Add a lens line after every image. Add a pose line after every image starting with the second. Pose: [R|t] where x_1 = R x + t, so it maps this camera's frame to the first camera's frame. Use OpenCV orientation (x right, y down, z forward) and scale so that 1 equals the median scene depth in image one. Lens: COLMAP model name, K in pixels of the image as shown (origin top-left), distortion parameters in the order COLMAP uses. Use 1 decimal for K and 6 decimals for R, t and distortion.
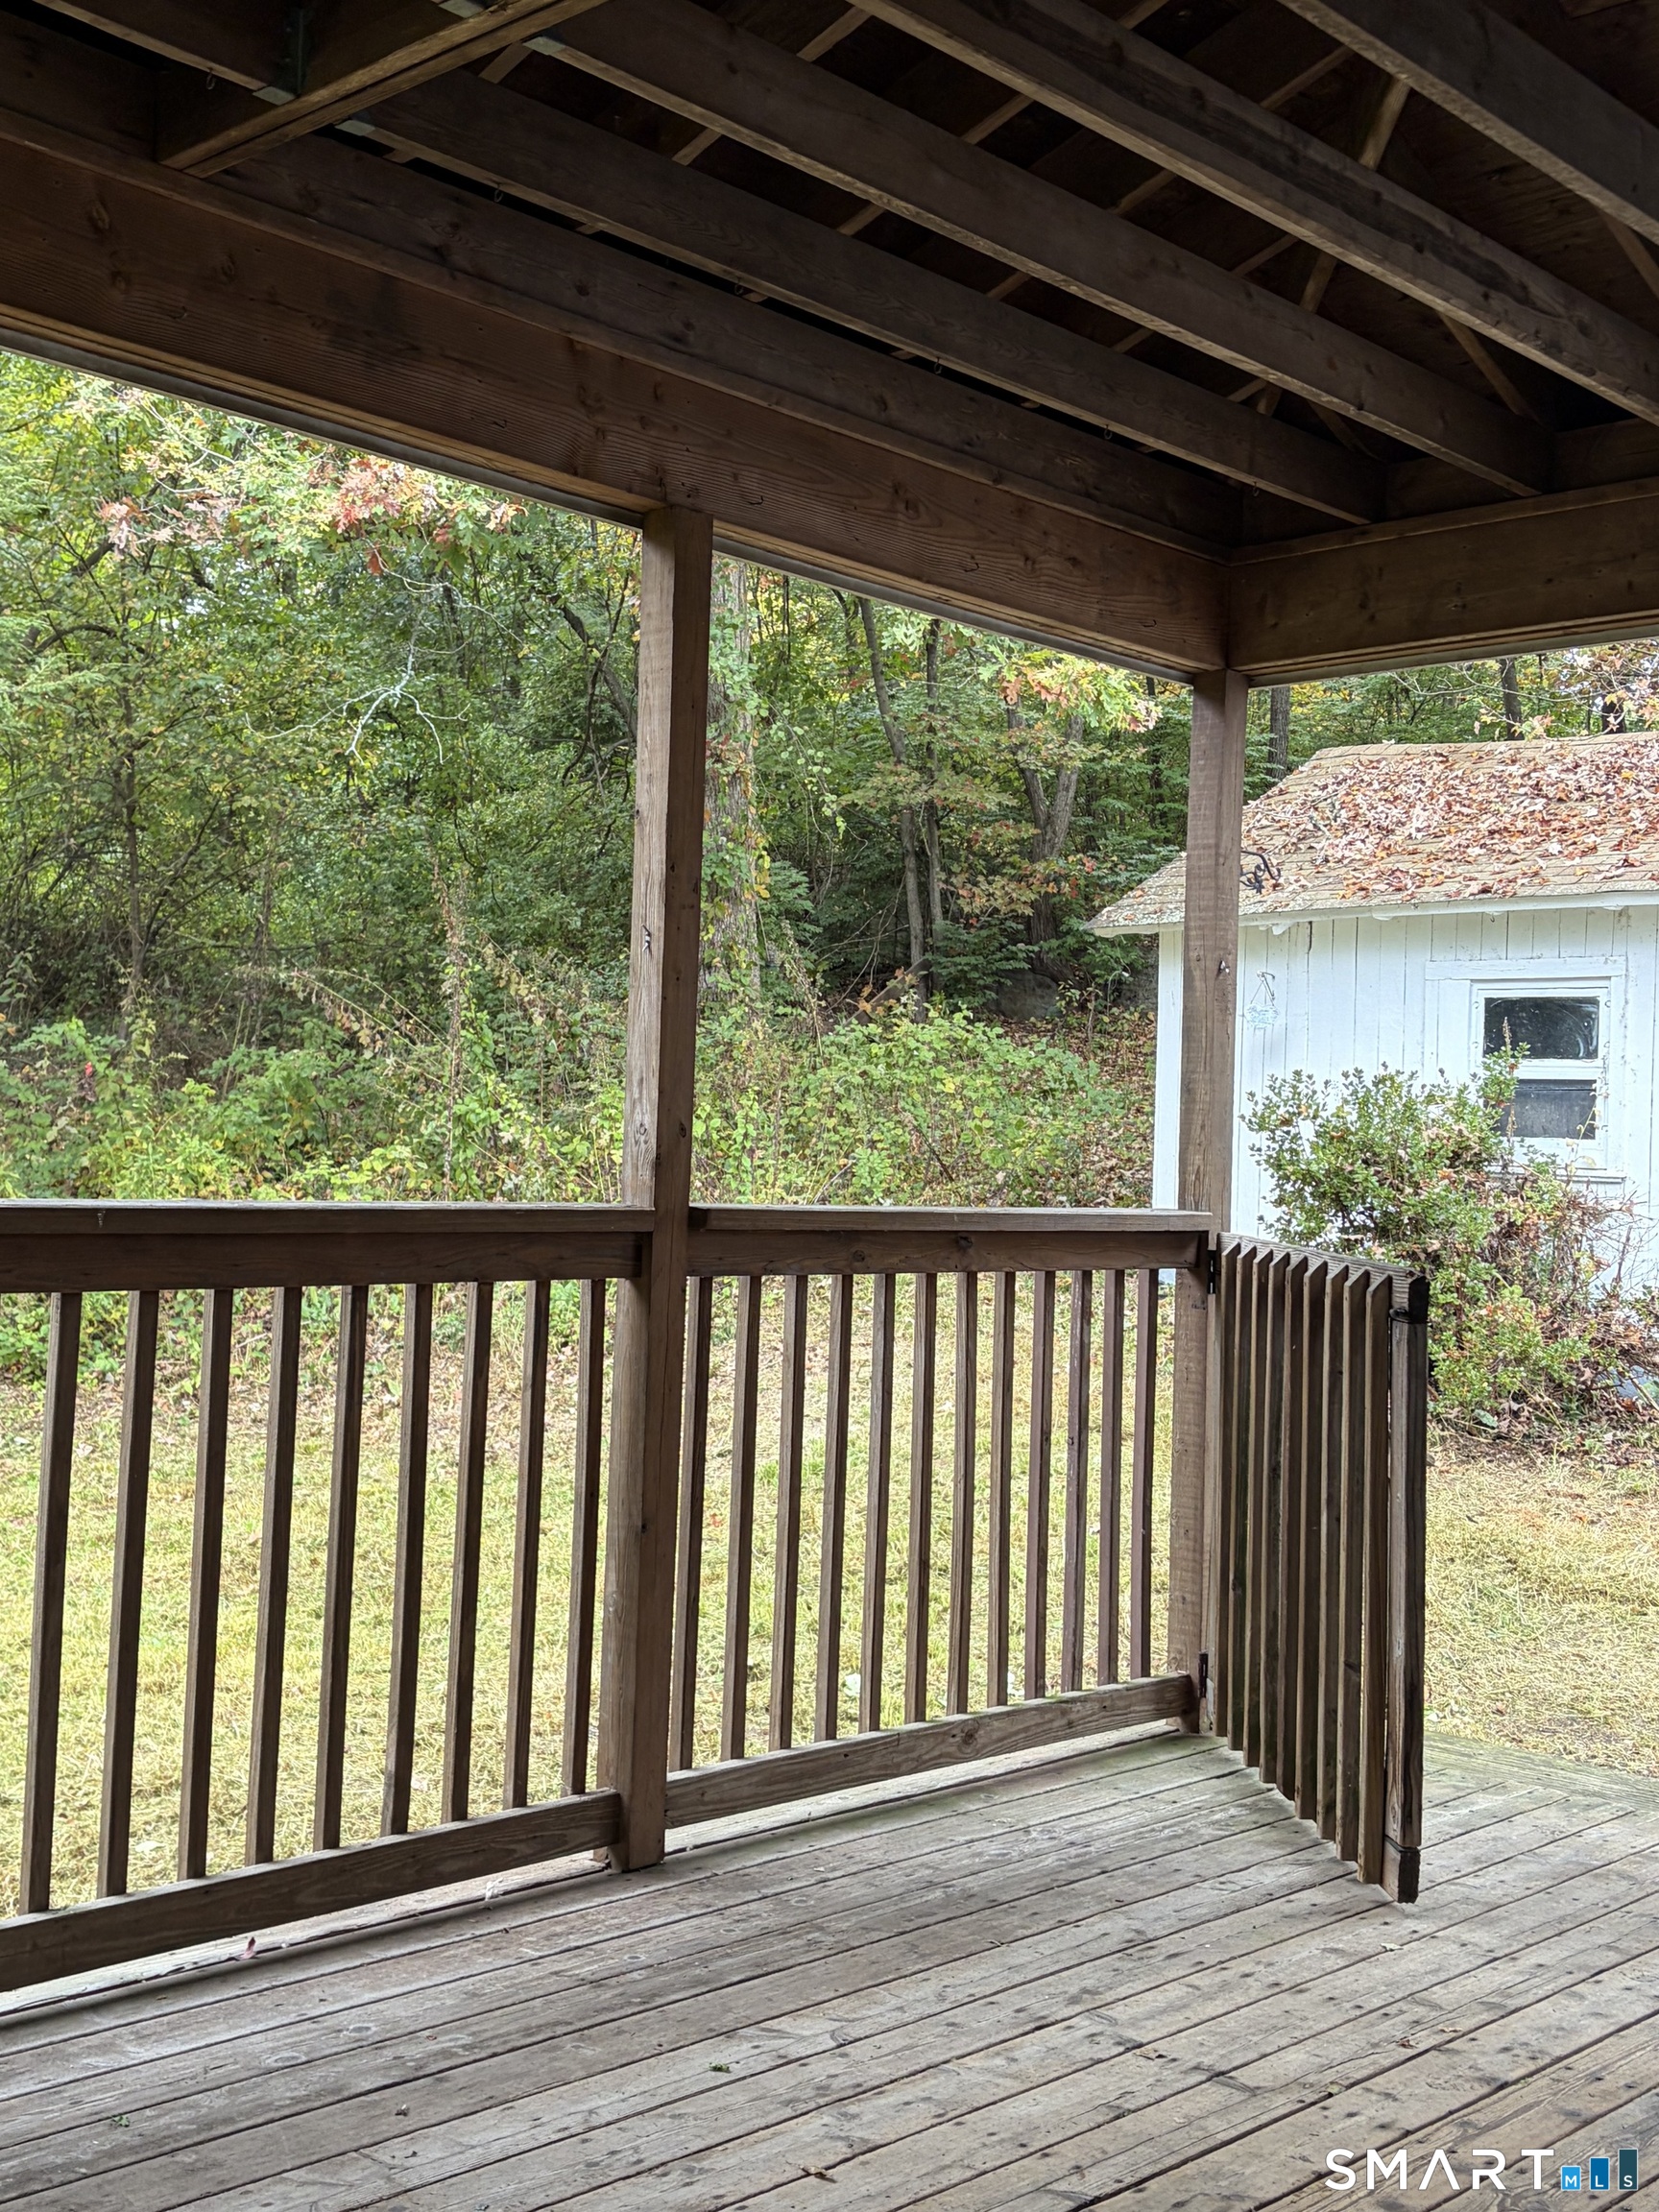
lens RADIAL K [[2523.7, 0, 824.5], [0, 2523.7, 1091.8], [0, 0, 1]] dist [0.057142, 0.000000]
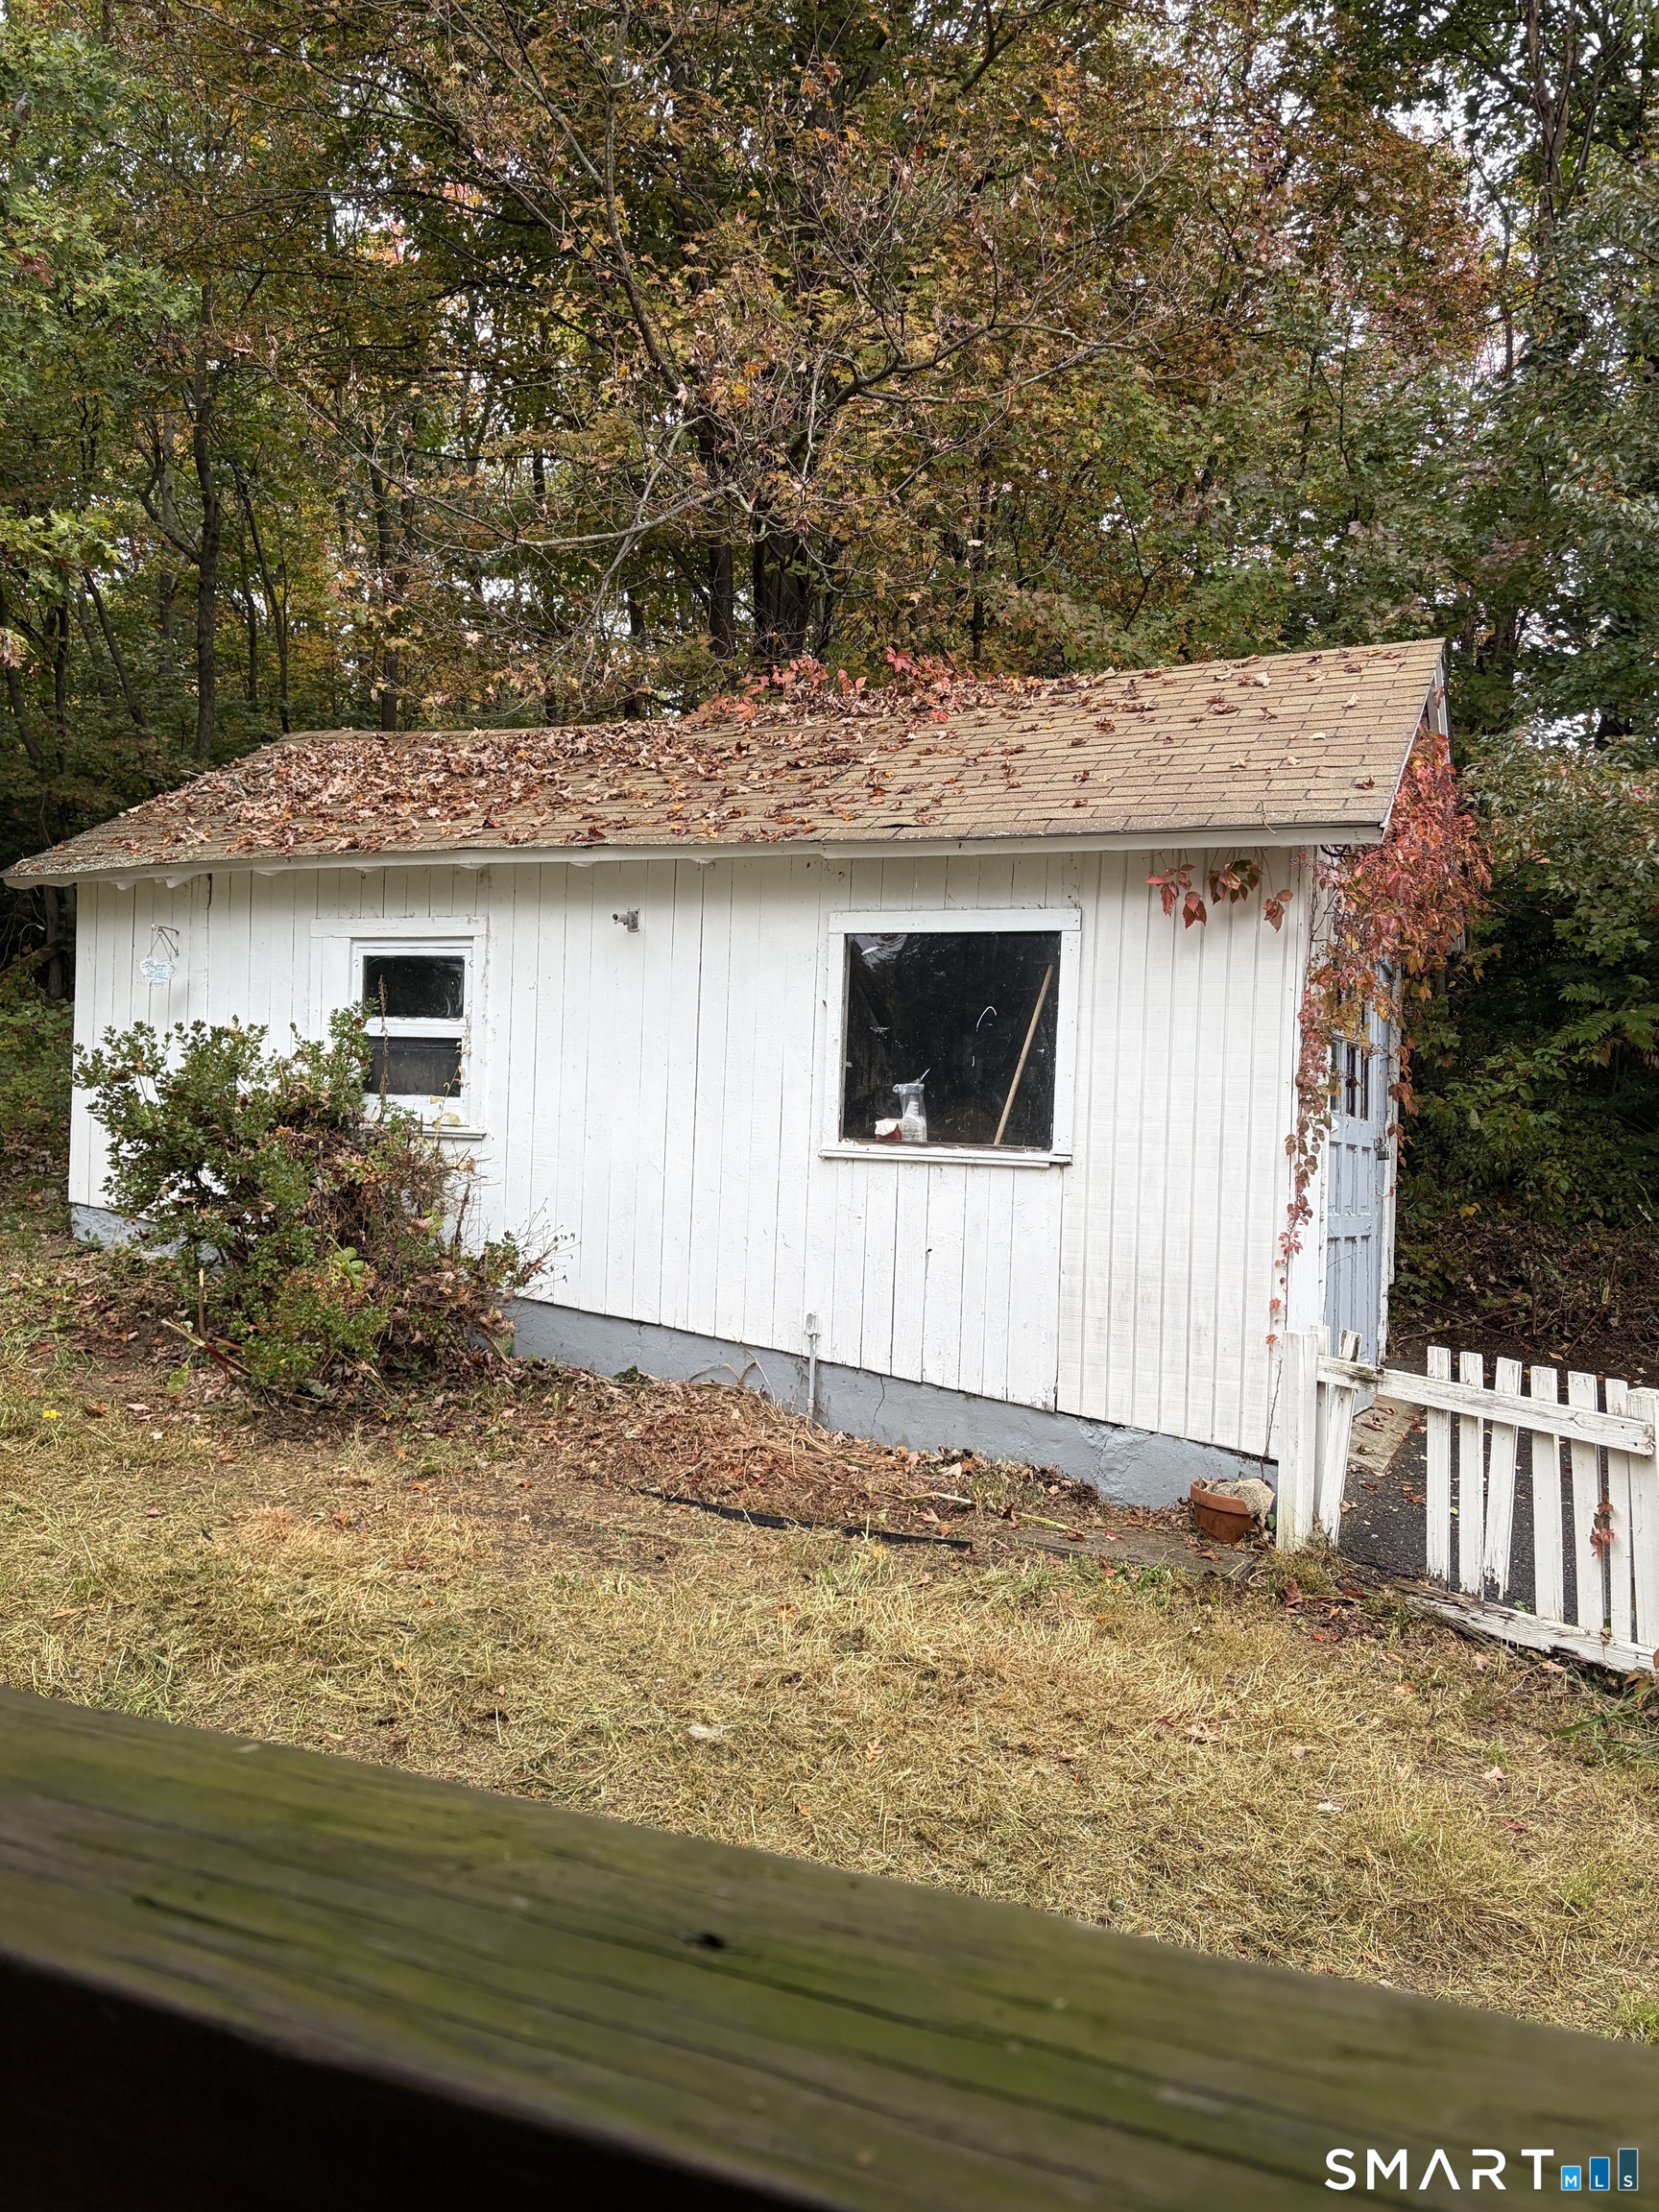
lens RADIAL K [[1667.4, 0, 828.0], [0, 1667.4, 1109.7], [0, 0, 1]] dist [0.005852, 0.001605]
pose [[0.933824, 0.001852, 0.357729, 0.202178], [-0.012584, 0.999538, 0.027675, 0.003560], [-0.357512, -0.030345, 0.933415, 0.321622]]
